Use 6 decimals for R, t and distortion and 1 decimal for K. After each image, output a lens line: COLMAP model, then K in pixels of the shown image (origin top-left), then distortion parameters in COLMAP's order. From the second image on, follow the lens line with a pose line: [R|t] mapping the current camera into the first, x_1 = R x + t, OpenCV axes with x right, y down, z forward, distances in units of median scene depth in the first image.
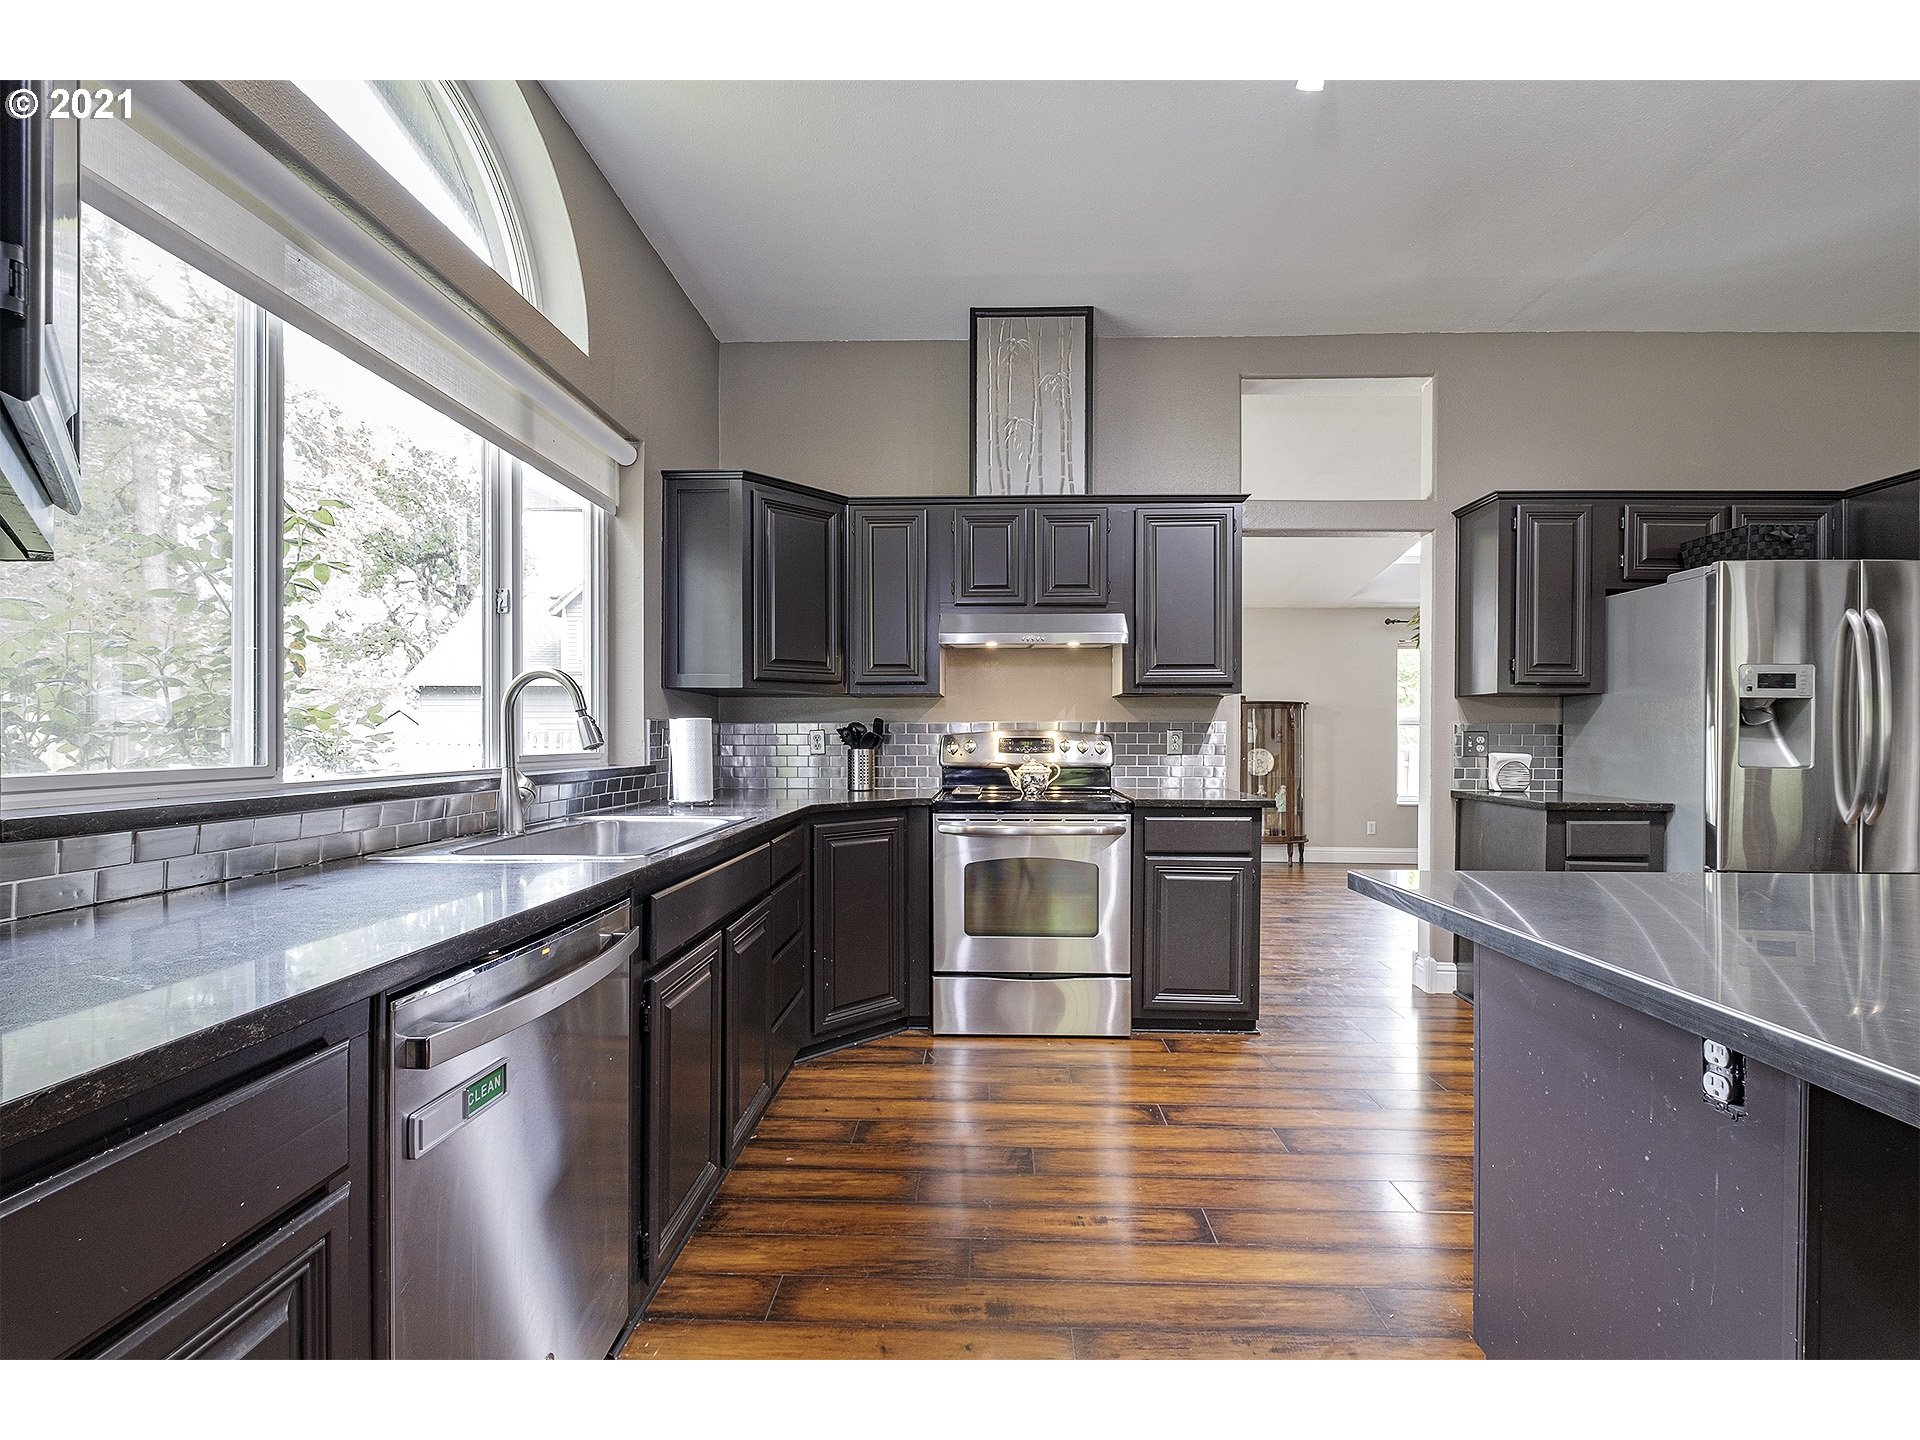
lens RADIAL K [[850.4, 0, 958.1], [0, 850.4, 731.4], [0, 0, 1]] dist [0.001120, -0.003286]
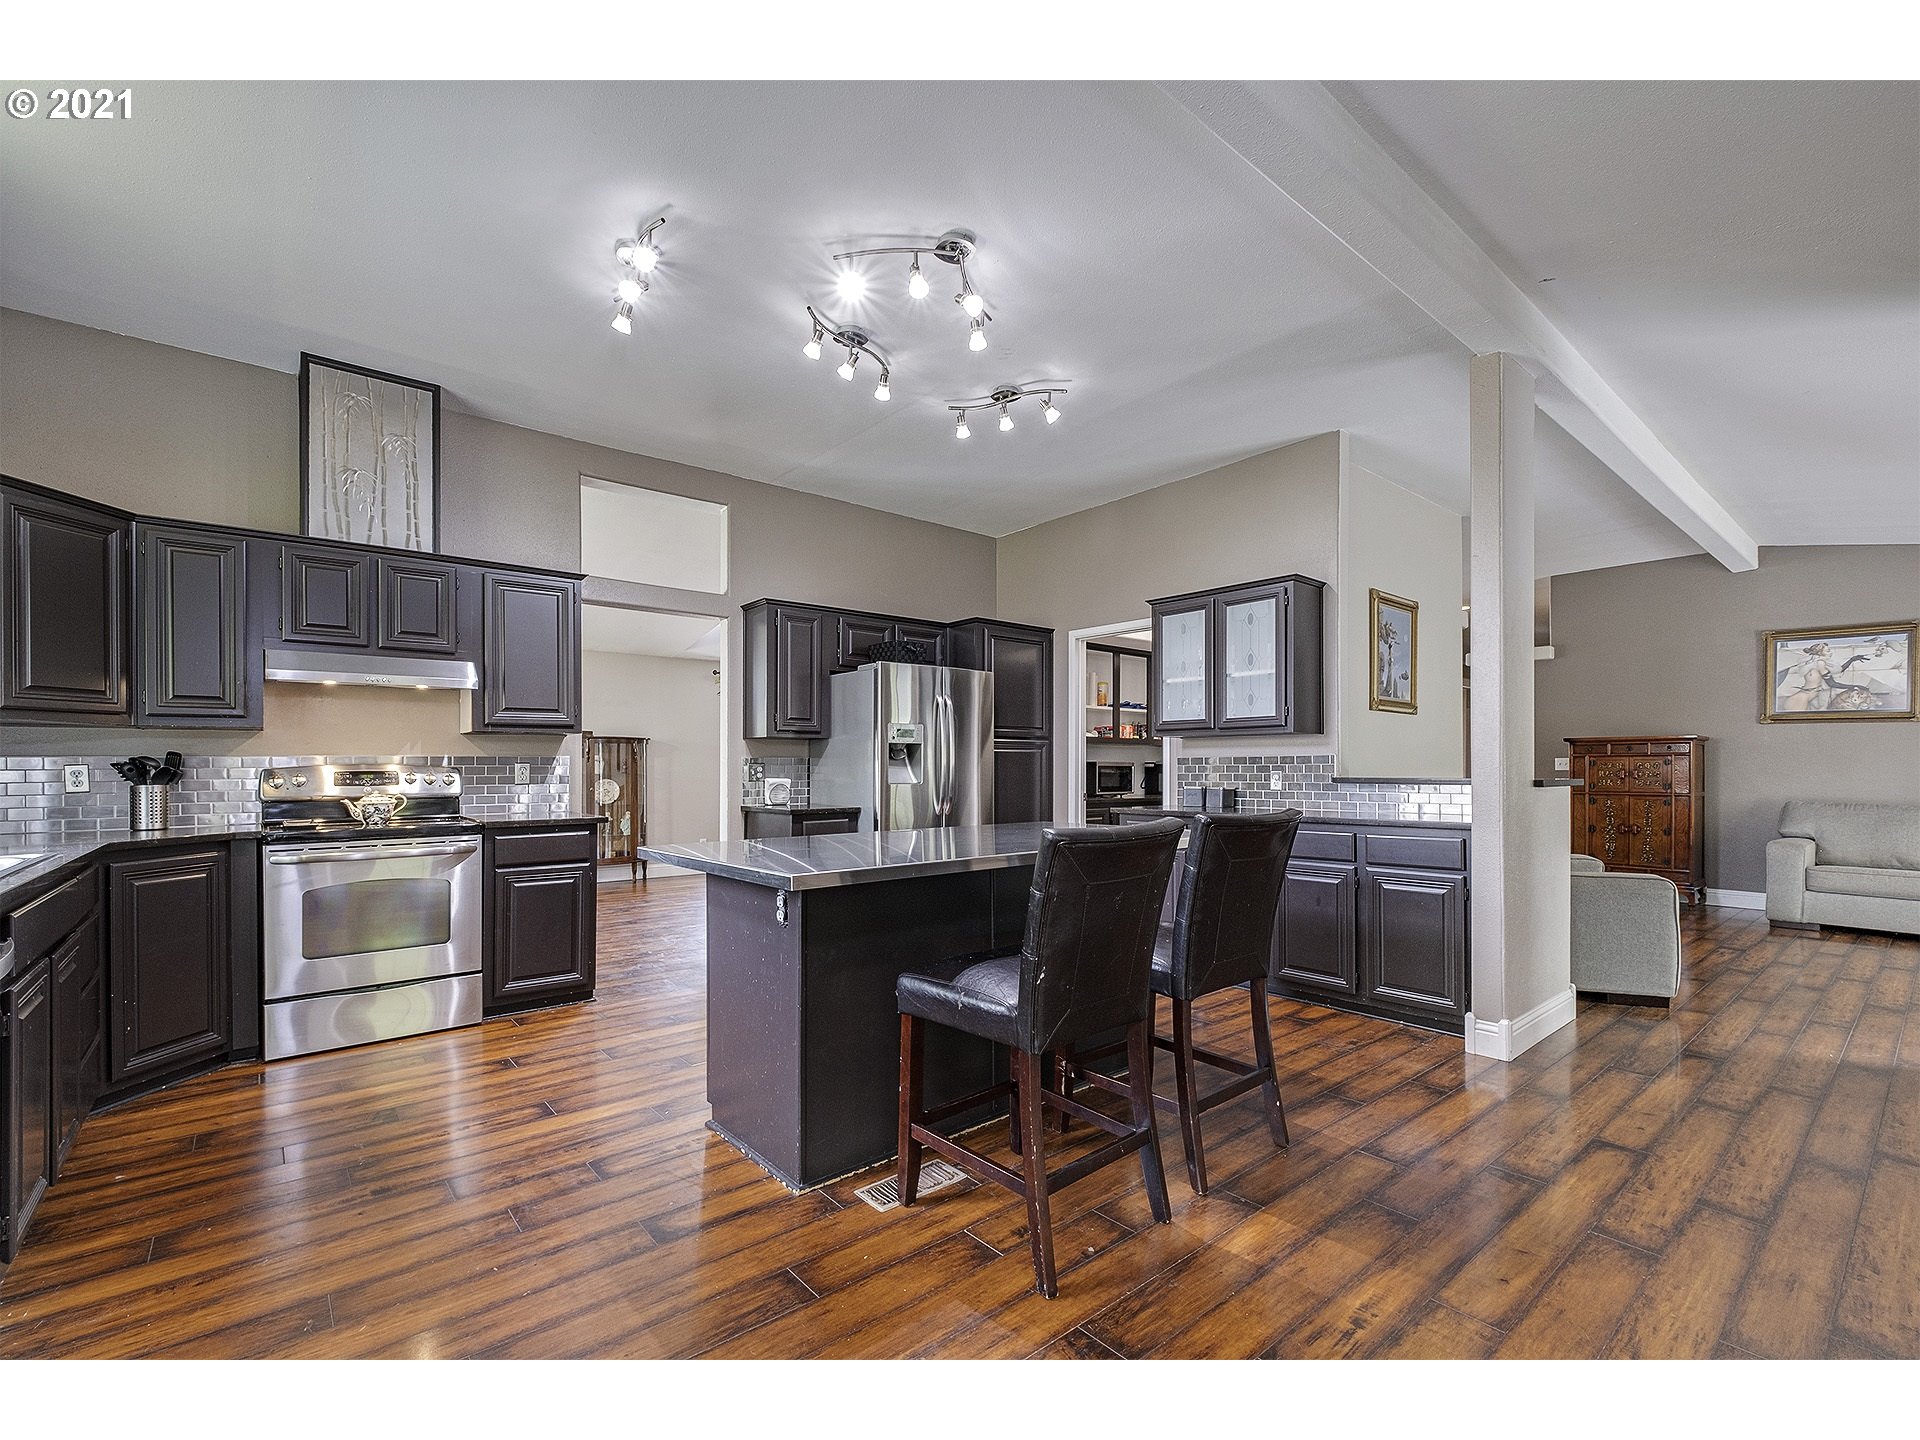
lens RADIAL K [[850.4, 0, 980.2], [0, 850.4, 761.7], [0, 0, 1]] dist [0.001120, -0.003286]
pose [[0.735250, -0.003005, 0.677789, -0.081345], [0.004015, 0.999992, 0.000077, -0.001090], [-0.677784, 0.002665, 0.735257, -0.313293]]
